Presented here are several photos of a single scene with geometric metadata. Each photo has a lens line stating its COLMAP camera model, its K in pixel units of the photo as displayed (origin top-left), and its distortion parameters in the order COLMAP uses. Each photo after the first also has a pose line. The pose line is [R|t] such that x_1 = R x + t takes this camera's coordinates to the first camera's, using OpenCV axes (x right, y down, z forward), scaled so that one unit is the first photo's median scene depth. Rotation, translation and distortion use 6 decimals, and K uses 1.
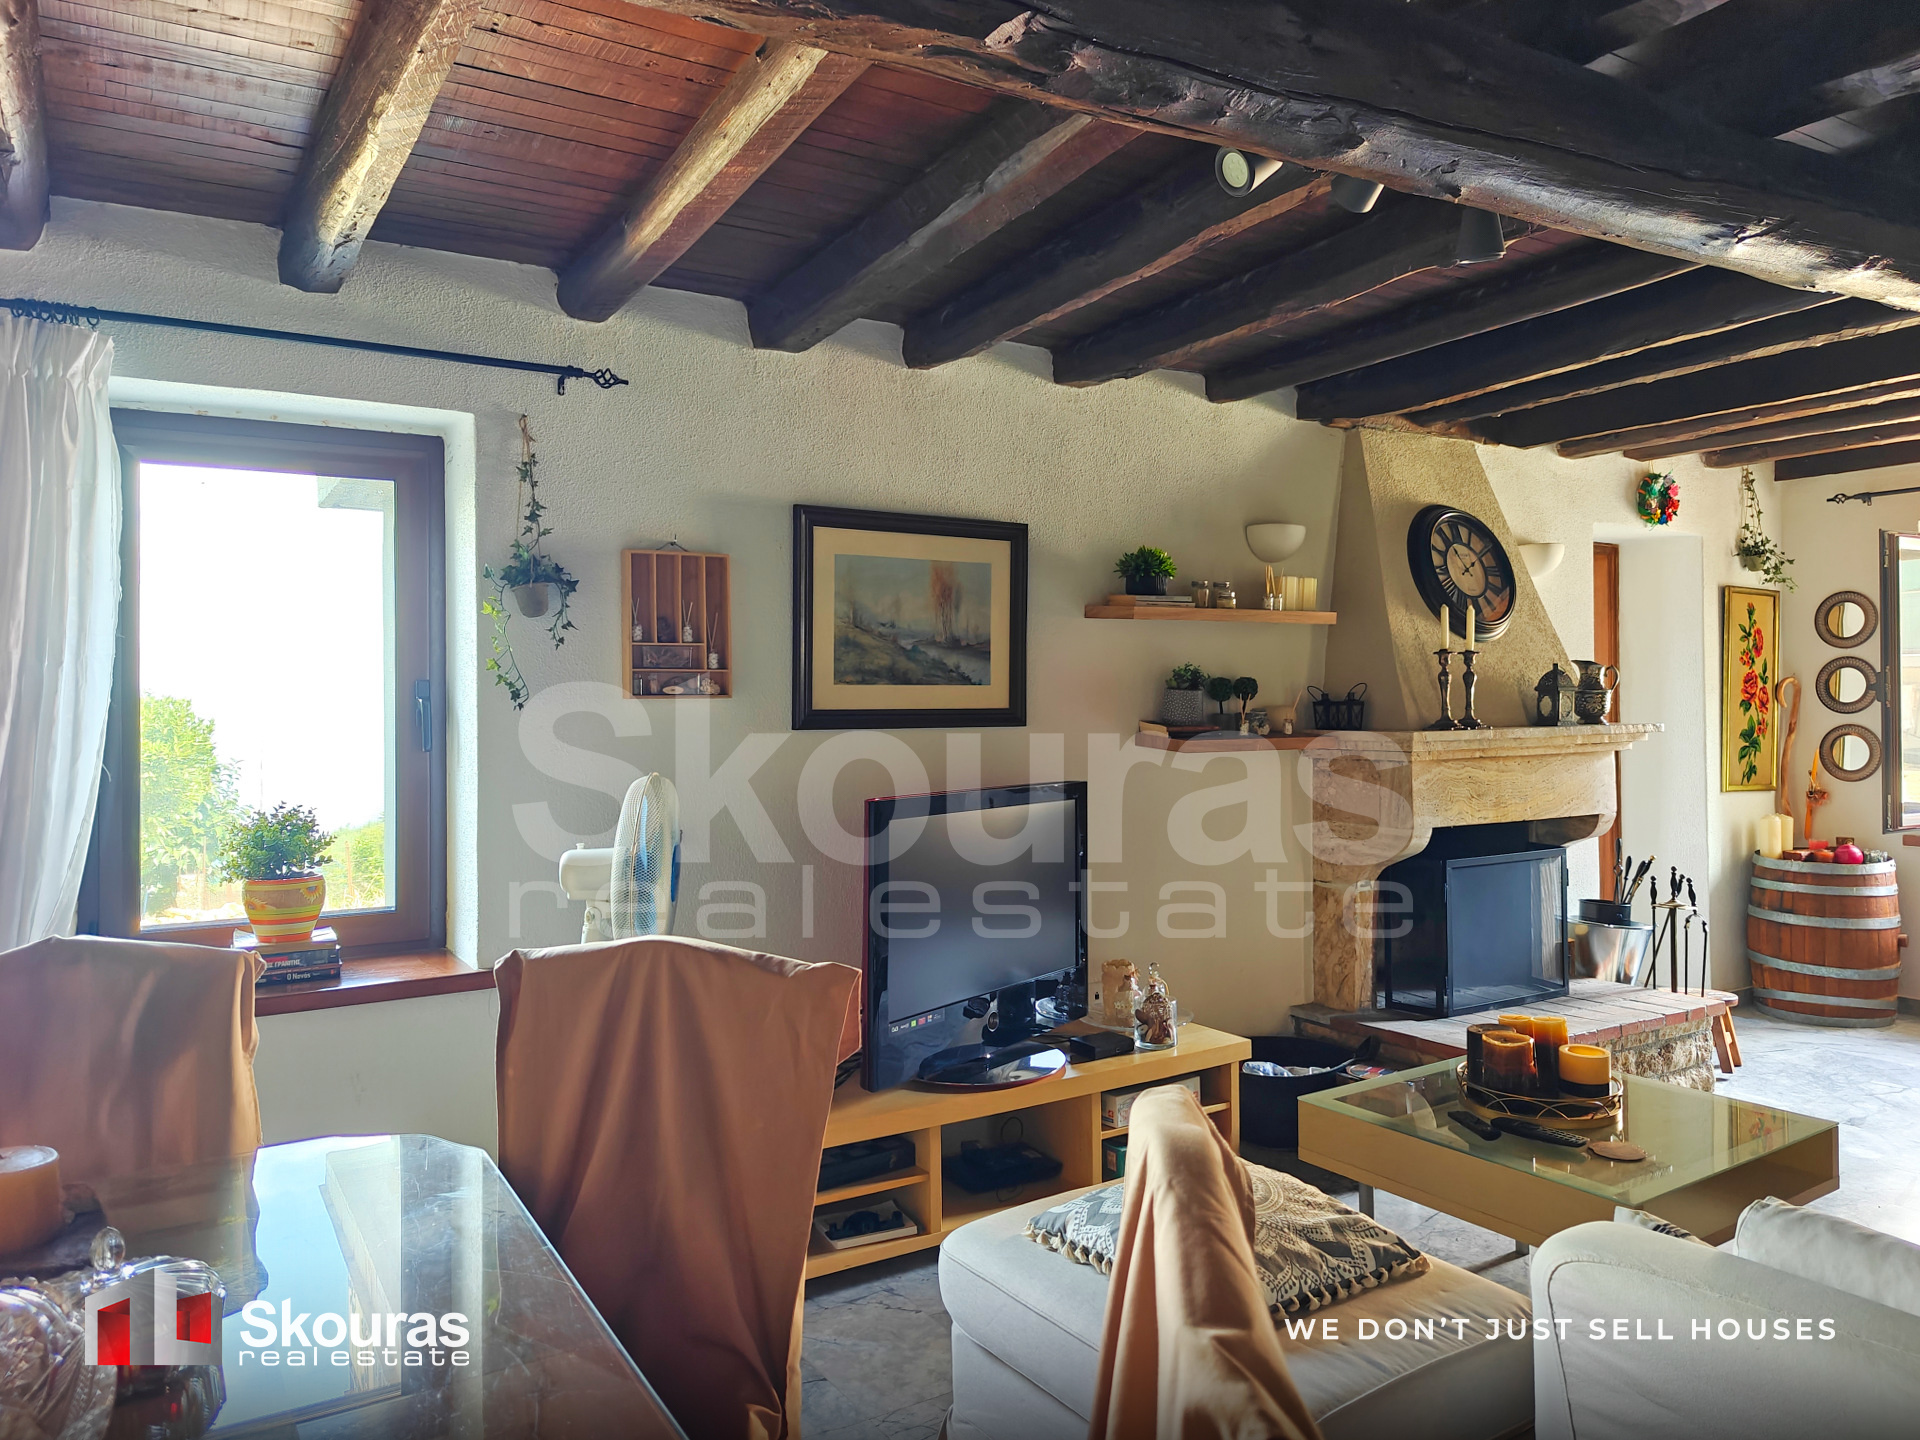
lens RADIAL K [[1317.3, 0, 980.9], [0, 1317.3, 692.4], [0, 0, 1]] dist [0.041433, -0.040538]
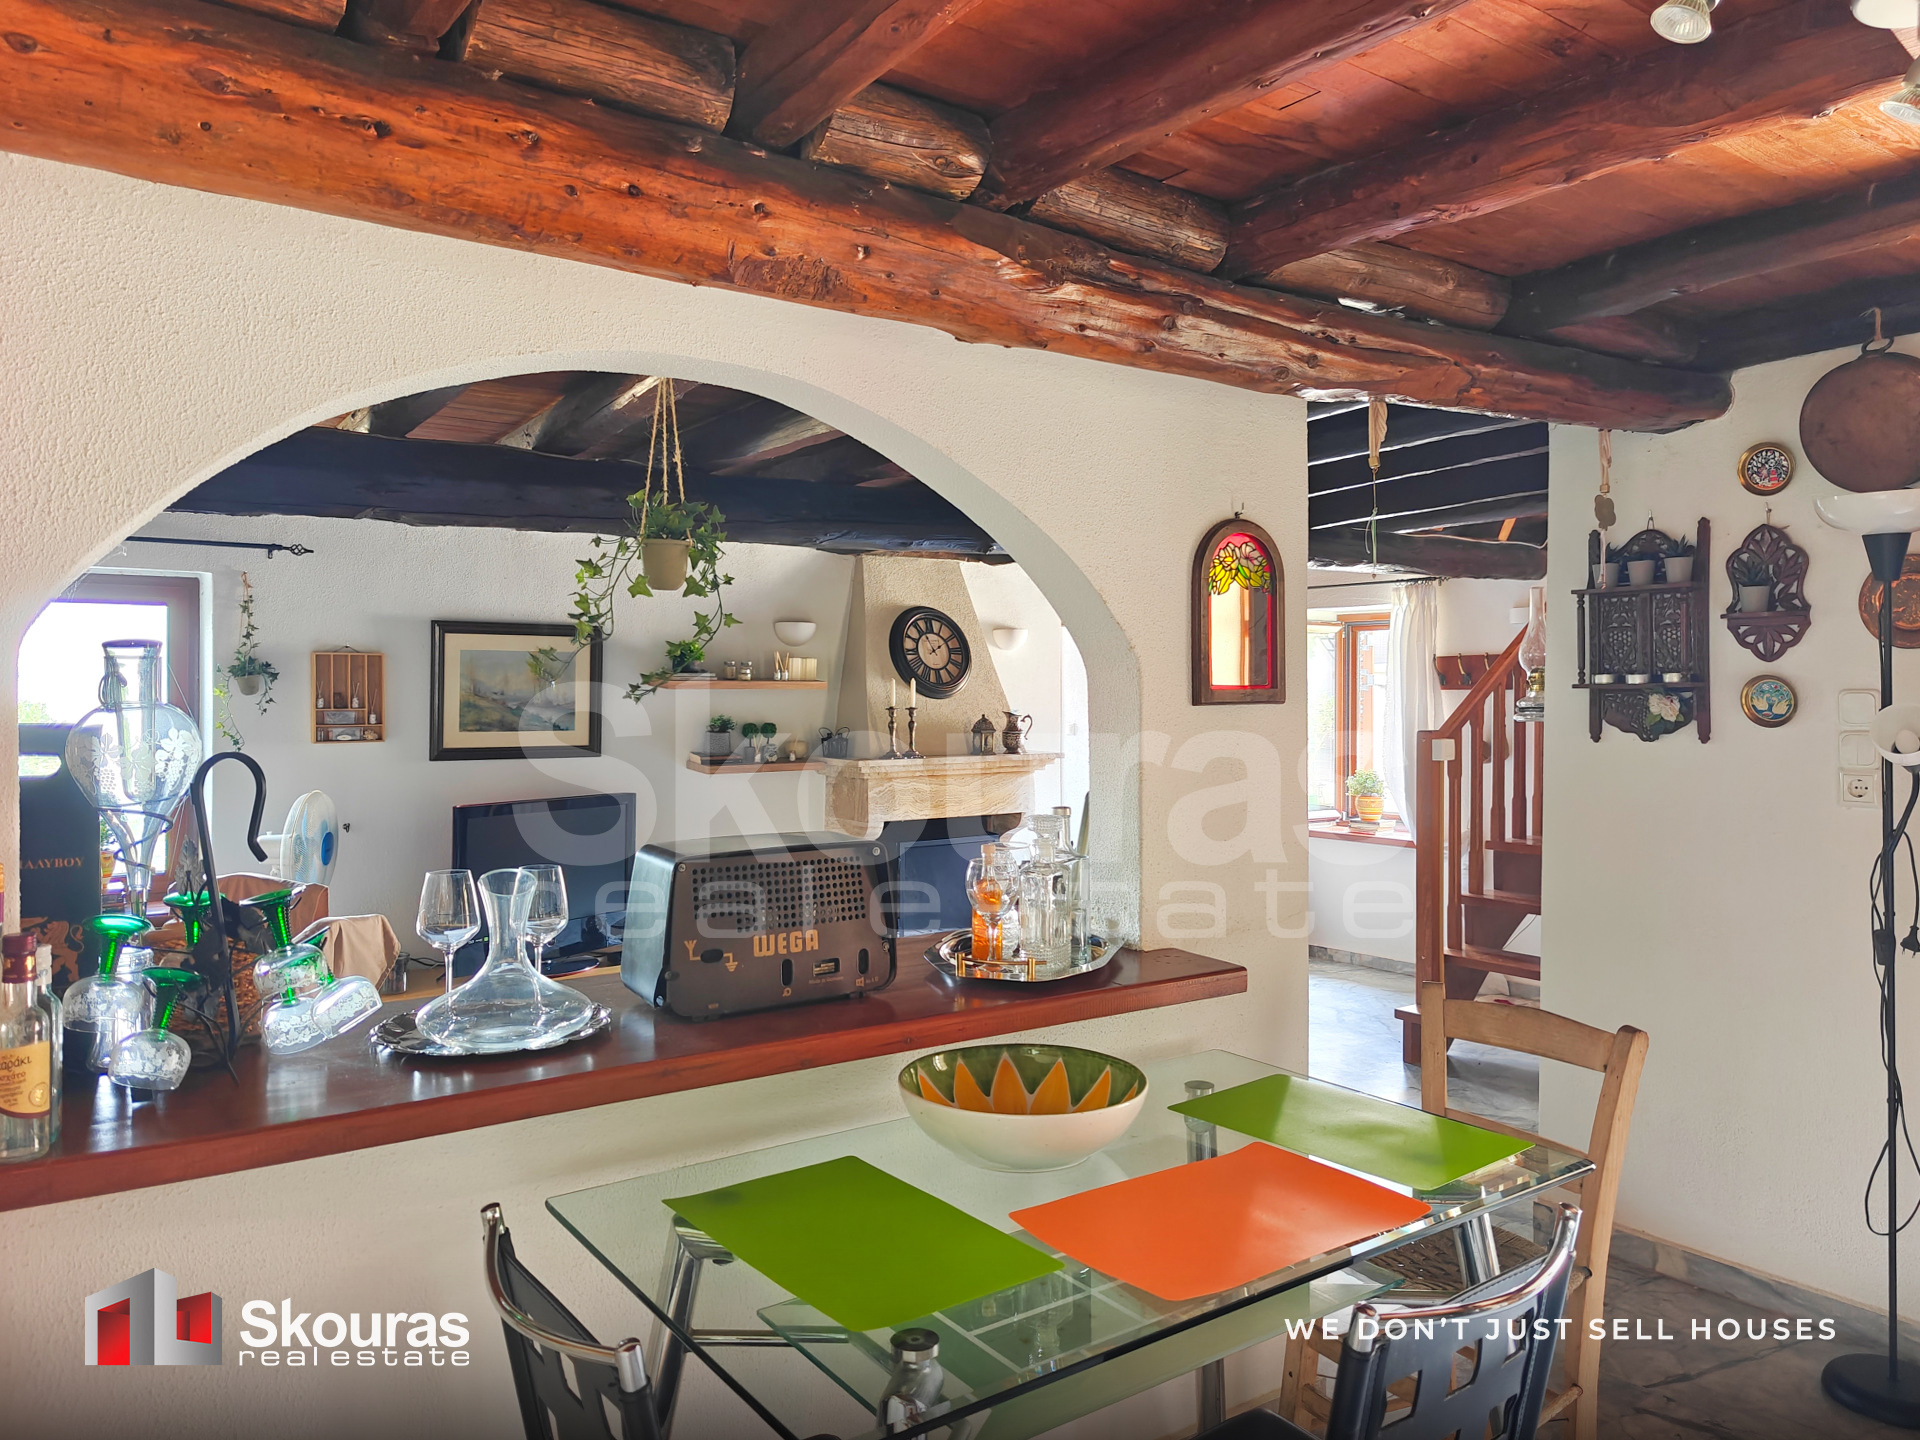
lens RADIAL K [[1317.3, 0, 980.9], [0, 1317.3, 692.4], [0, 0, 1]] dist [0.041433, -0.040538]
pose [[0.997333, 0.011076, 0.072134, 0.371494], [-0.011622, 0.999907, 0.007141, -0.067129], [-0.072048, -0.007960, 0.997369, -0.592697]]
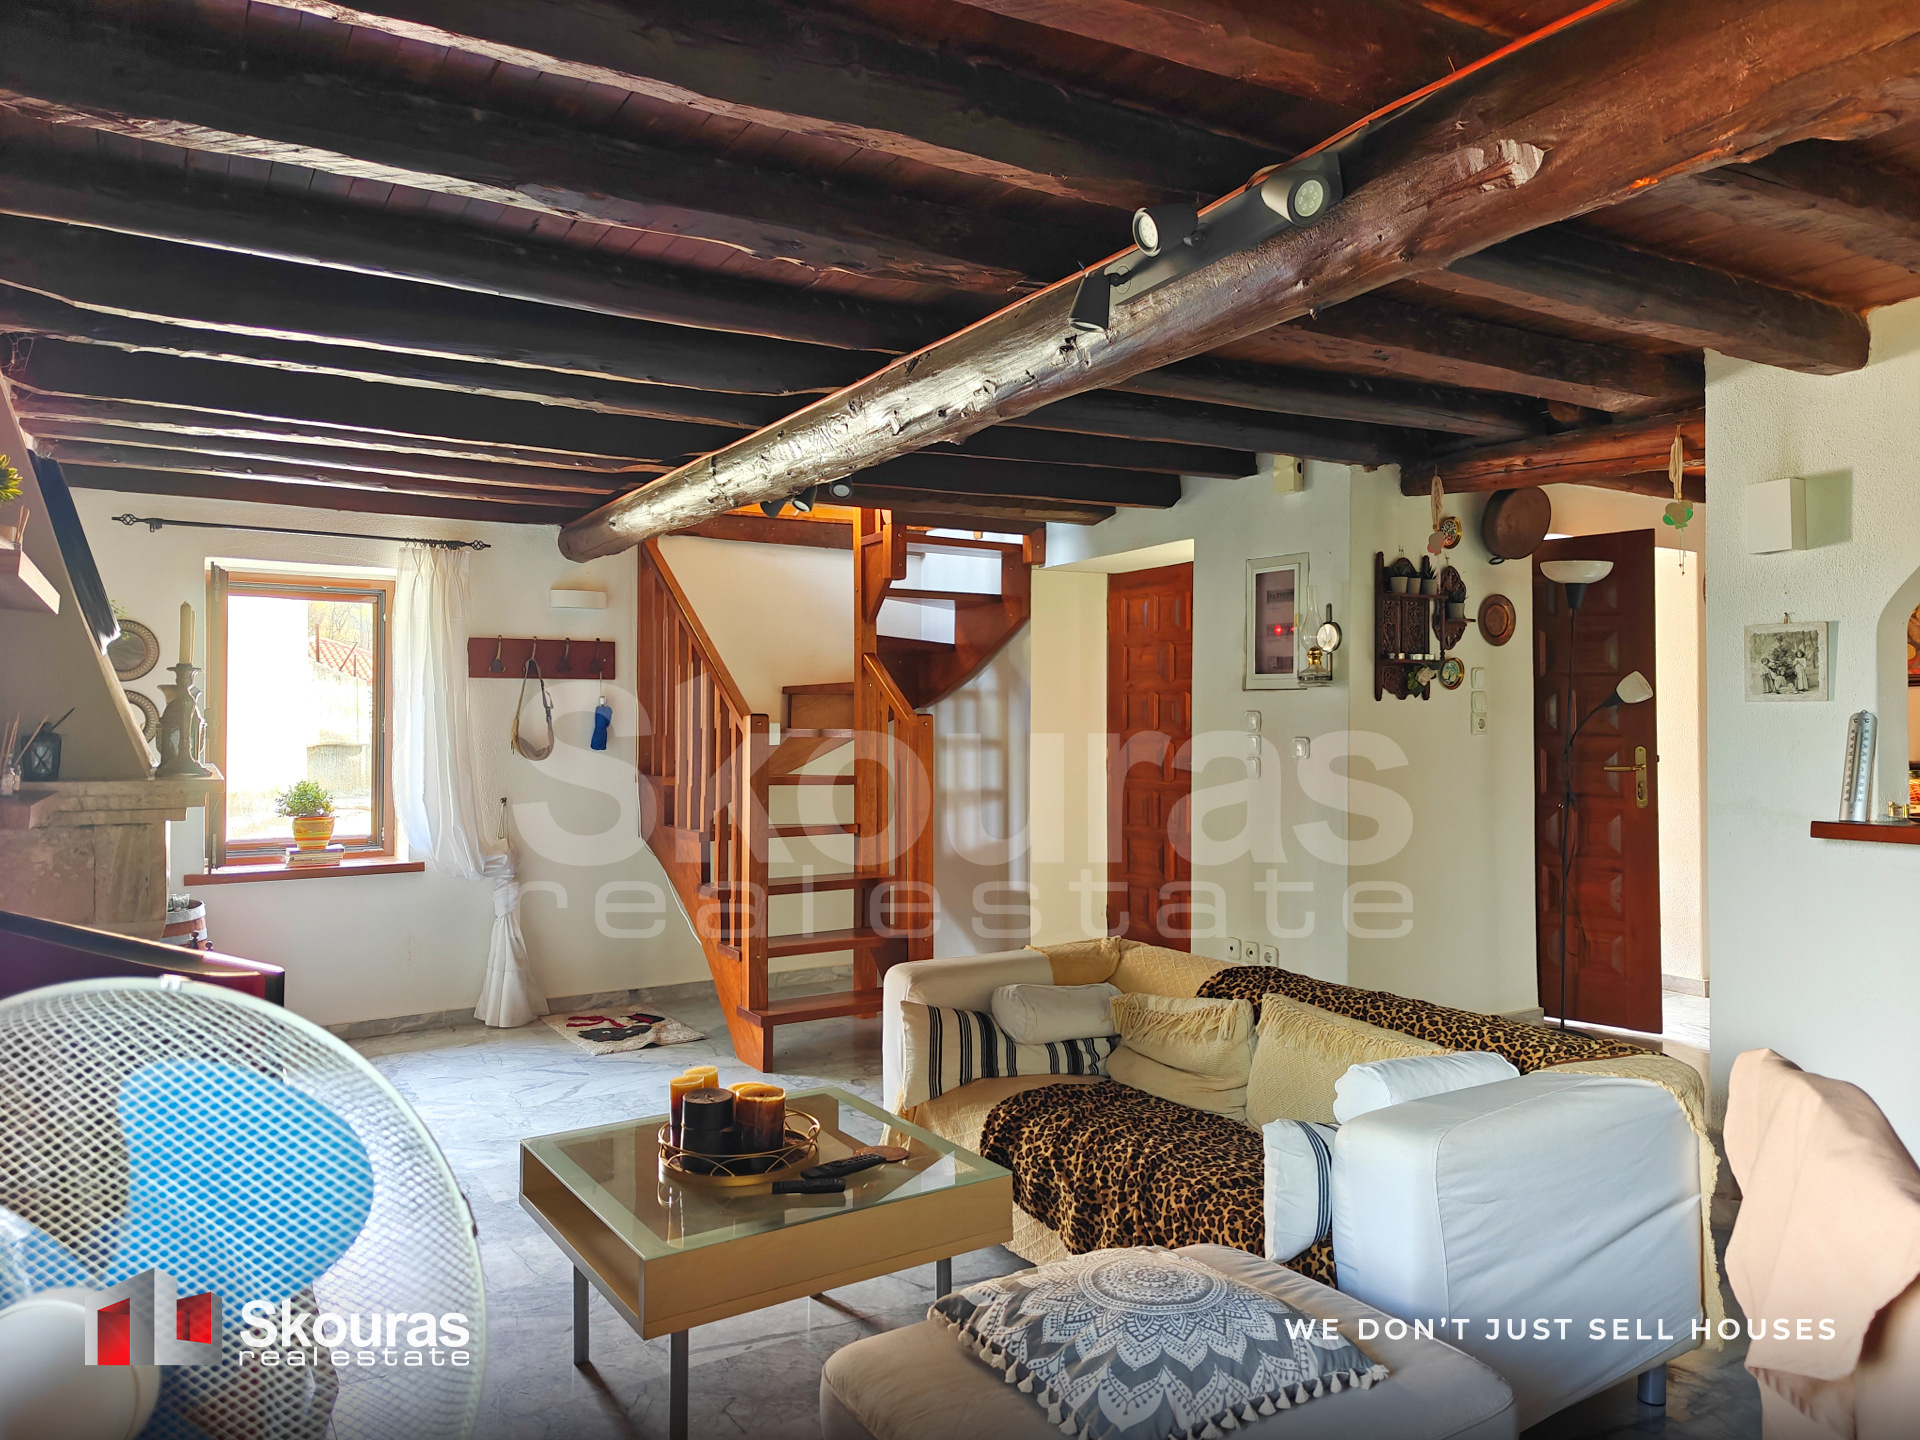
lens RADIAL K [[1328.1, 0, 922.9], [0, 1328.1, 719.8], [0, 0, 1]] dist [0.004038, 0.005060]
pose [[0.020603, 0.015827, 0.999662, -0.404857], [-0.006588, 0.999855, -0.015694, 0.006801], [-0.999766, -0.006262, 0.020705, 0.642596]]
